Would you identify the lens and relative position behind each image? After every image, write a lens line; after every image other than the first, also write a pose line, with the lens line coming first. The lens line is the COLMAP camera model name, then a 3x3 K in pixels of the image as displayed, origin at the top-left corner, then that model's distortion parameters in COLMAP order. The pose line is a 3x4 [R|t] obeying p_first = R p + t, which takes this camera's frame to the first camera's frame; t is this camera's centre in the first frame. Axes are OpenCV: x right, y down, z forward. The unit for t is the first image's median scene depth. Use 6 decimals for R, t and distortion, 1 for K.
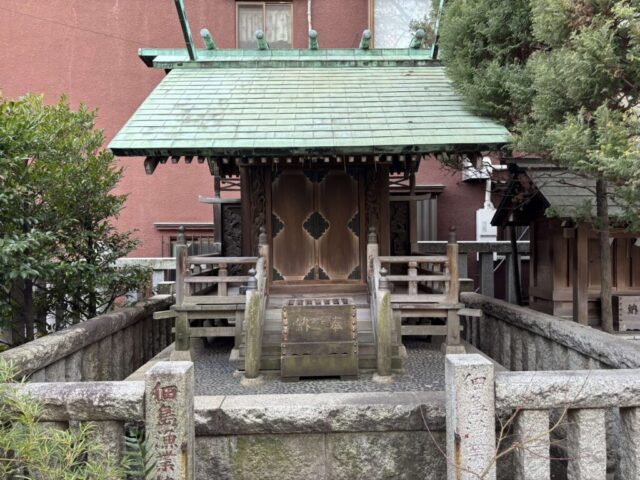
lens RADIAL K [[479.8, 0, 319.6], [0, 479.8, 244.1], [0, 0, 1]] dist [0.060626, -0.070680]
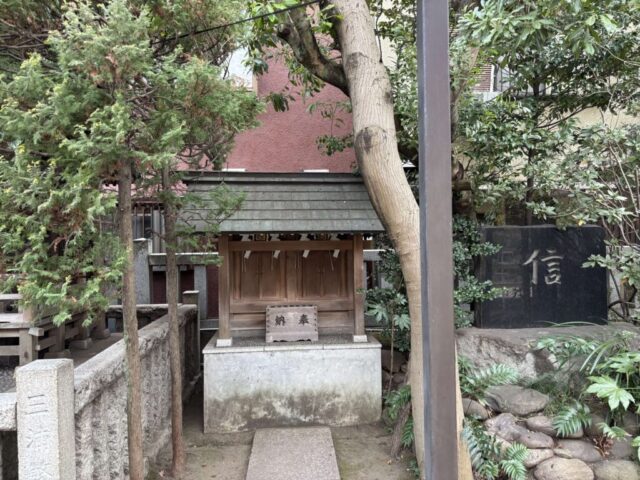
lens RADIAL K [[479.5, 0, 318.7], [0, 479.5, 239.5], [0, 0, 1]] dist [0.074189, -0.072954]
pose [[0.998122, -0.009253, 0.060558, 0.809733], [0.010568, 0.999714, -0.021431, -0.015128], [-0.060342, 0.022031, 0.997935, -0.009529]]
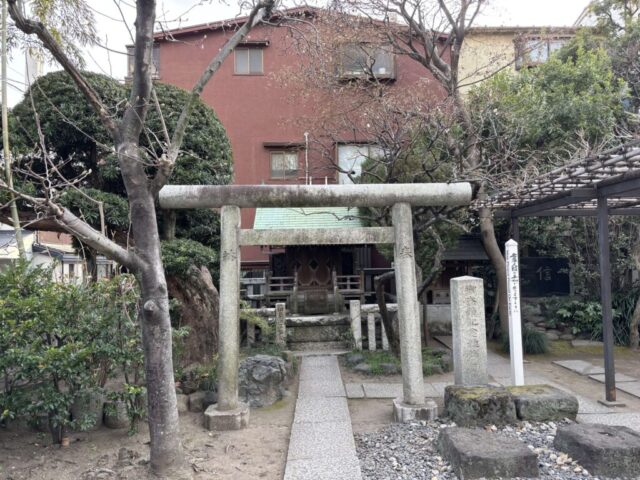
lens RADIAL K [[479.8, 0, 319.6], [0, 479.8, 244.1], [0, 0, 1]] dist [0.060626, -0.070680]
pose [[0.999431, -0.013181, 0.031046, -0.061971], [0.014429, 0.999083, -0.040309, -0.049321], [-0.030487, 0.040734, 0.998705, -1.838819]]
